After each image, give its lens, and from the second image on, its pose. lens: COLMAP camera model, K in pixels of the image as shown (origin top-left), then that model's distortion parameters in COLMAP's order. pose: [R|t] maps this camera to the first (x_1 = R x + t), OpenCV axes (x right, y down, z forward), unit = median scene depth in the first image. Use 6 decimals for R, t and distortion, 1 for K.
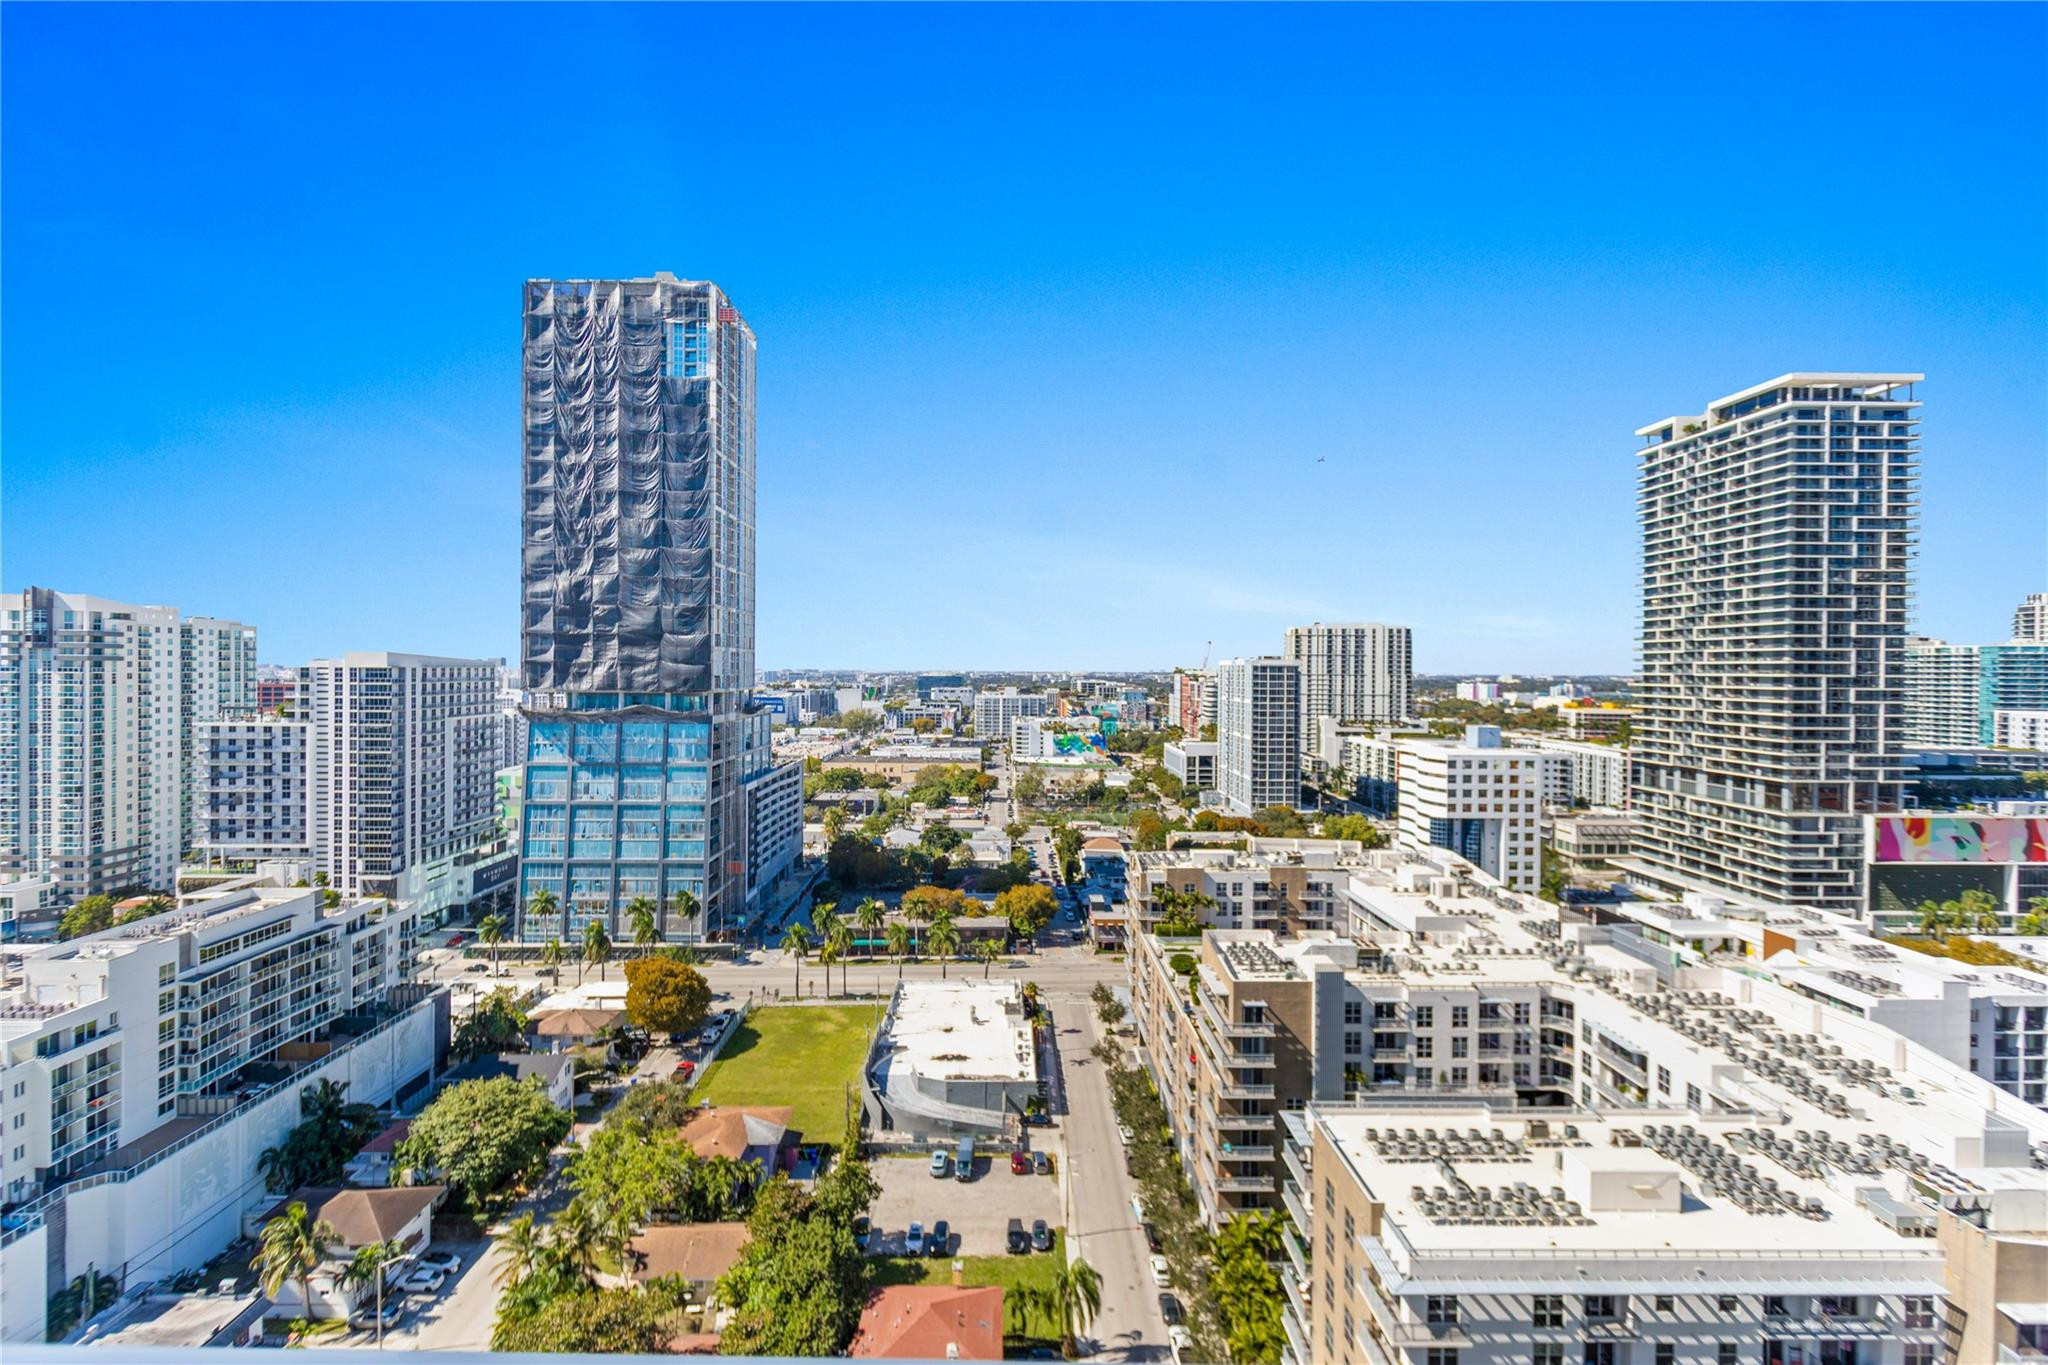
lens RADIAL K [[955.5, 0, 995.2], [0, 955.5, 674.9], [0, 0, 1]] dist [-0.011939, 0.001158]
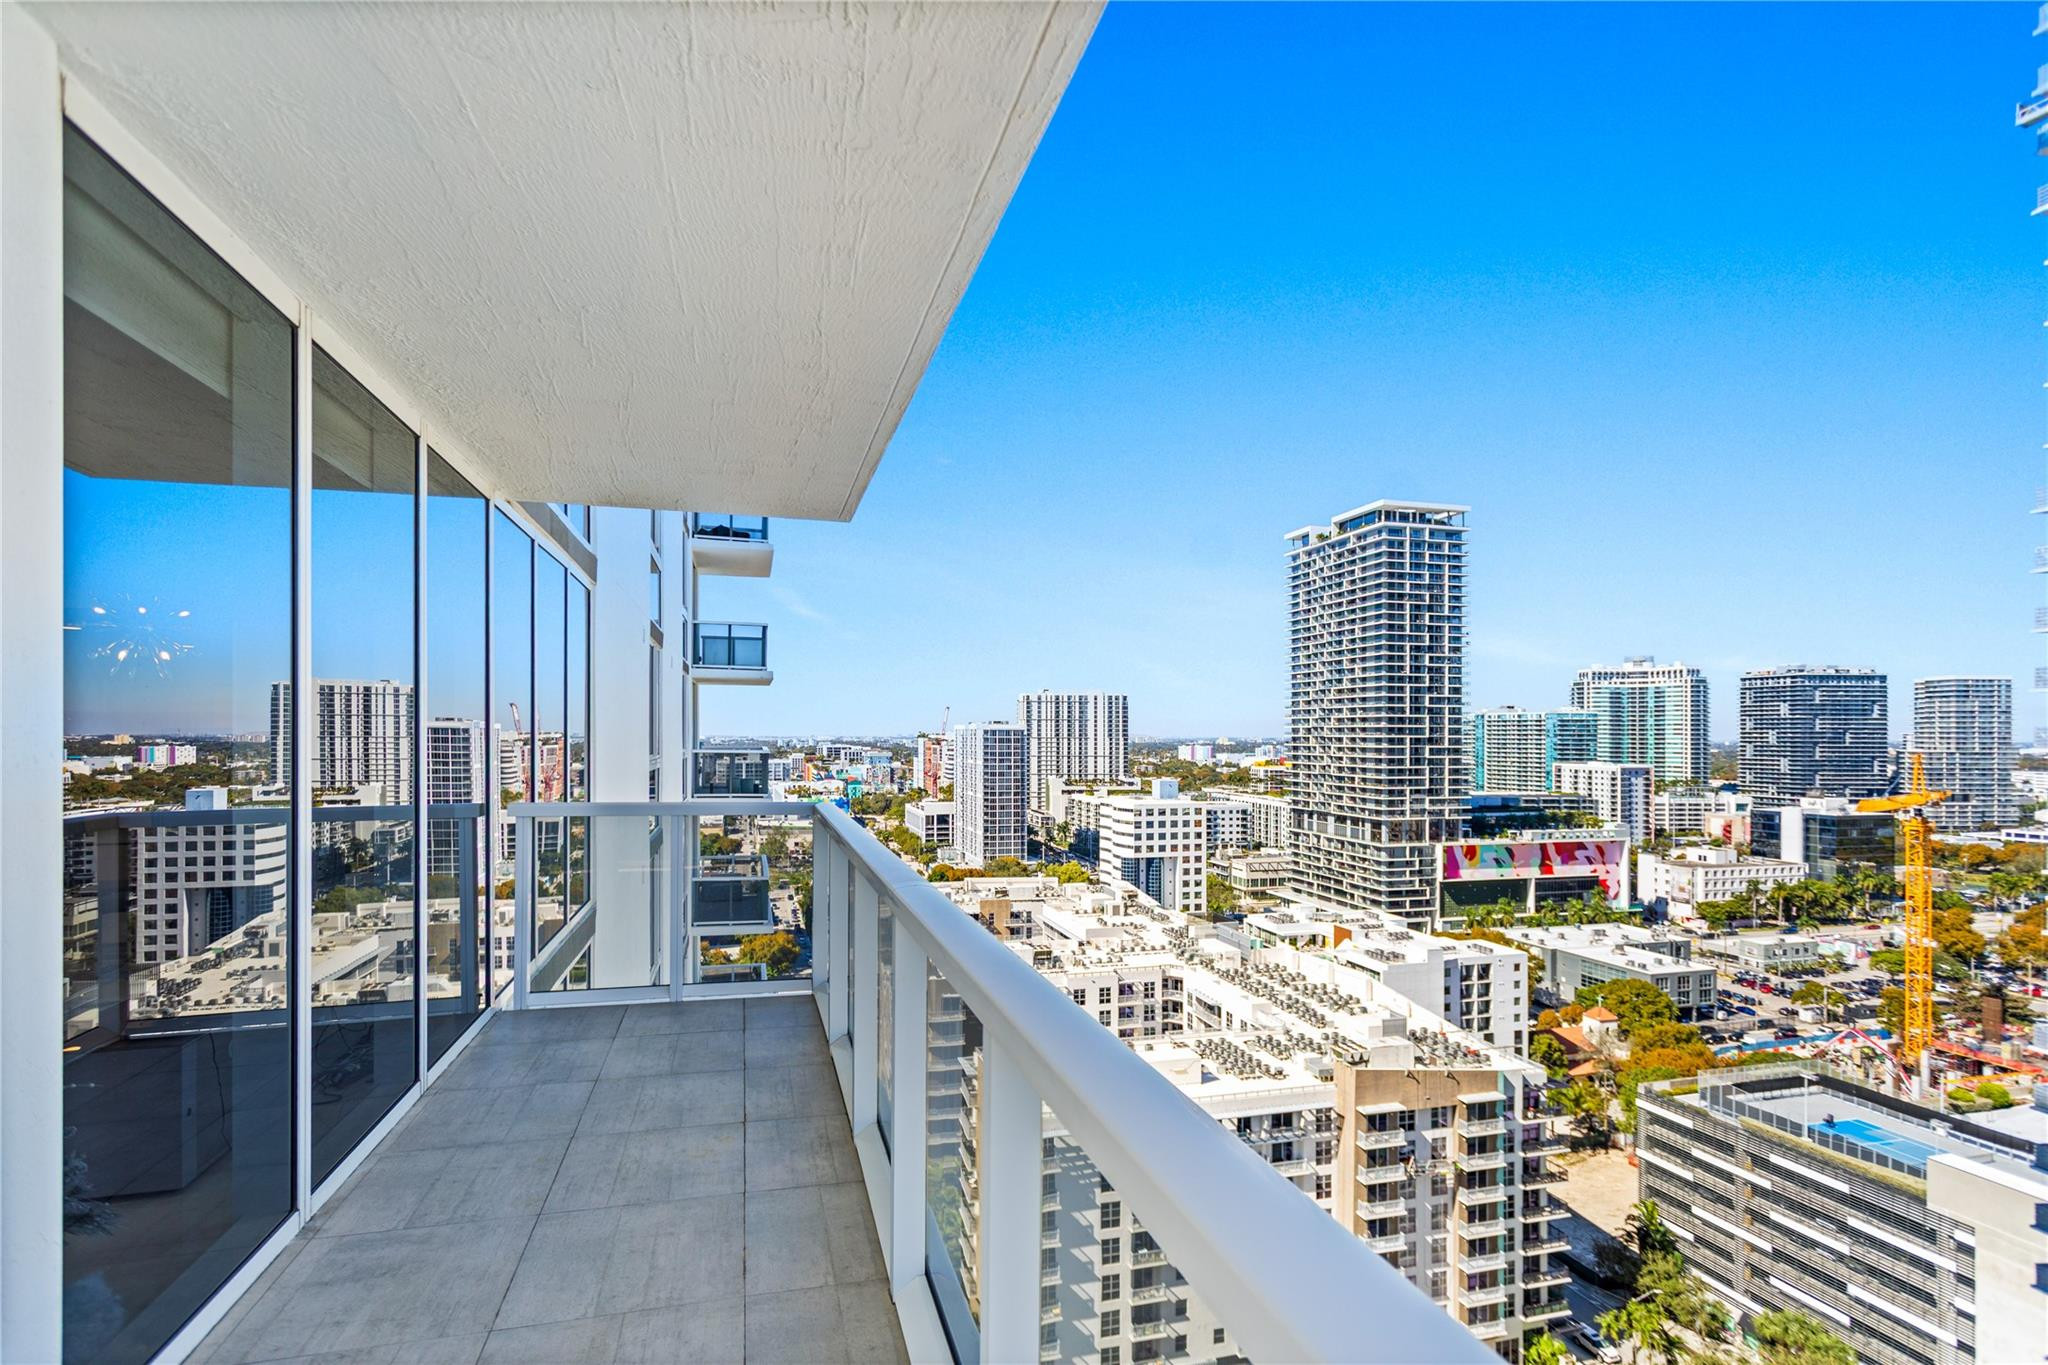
lens RADIAL K [[1007.4, 0, 1010.2], [0, 1007.4, 723.8], [0, 0, 1]] dist [0.002159, 0.000470]
pose [[0.965049, -0.001921, 0.262064, -0.002673], [0.006010, 0.999872, -0.014801, 0.001115], [-0.262002, 0.015859, 0.964937, -0.177489]]
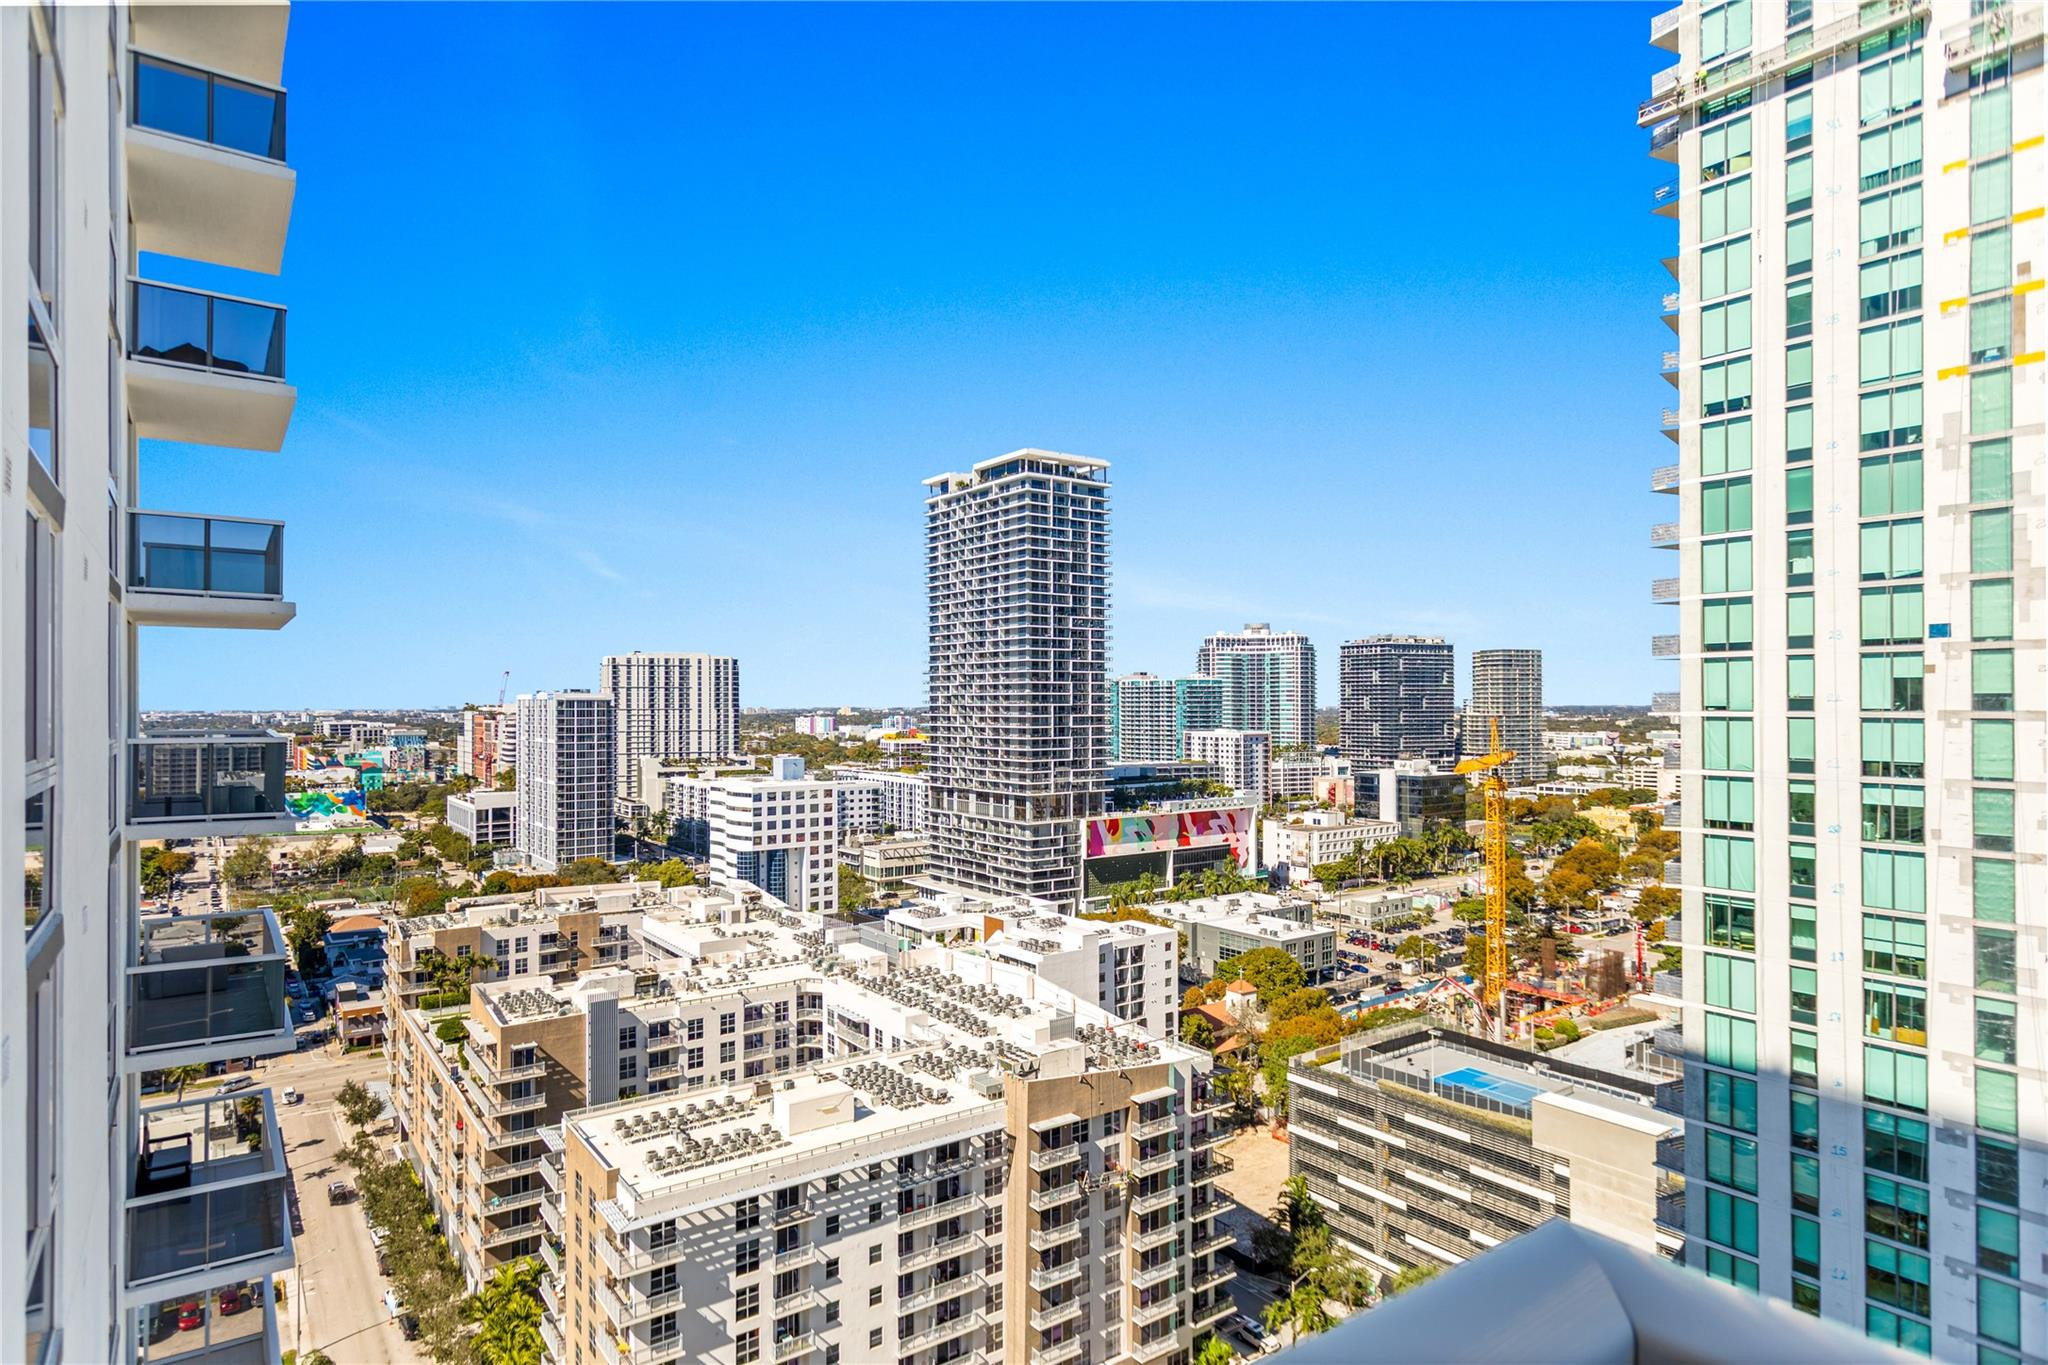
lens RADIAL K [[1145.1, 0, 1021.1], [0, 1145.1, 684.9], [0, 0, 1]] dist [0.002882, 0.001770]
pose [[0.808212, -0.000948, 0.588891, -0.004988], [0.013697, 0.999758, -0.017189, 0.000469], [-0.588732, 0.021959, 0.808030, -0.142607]]
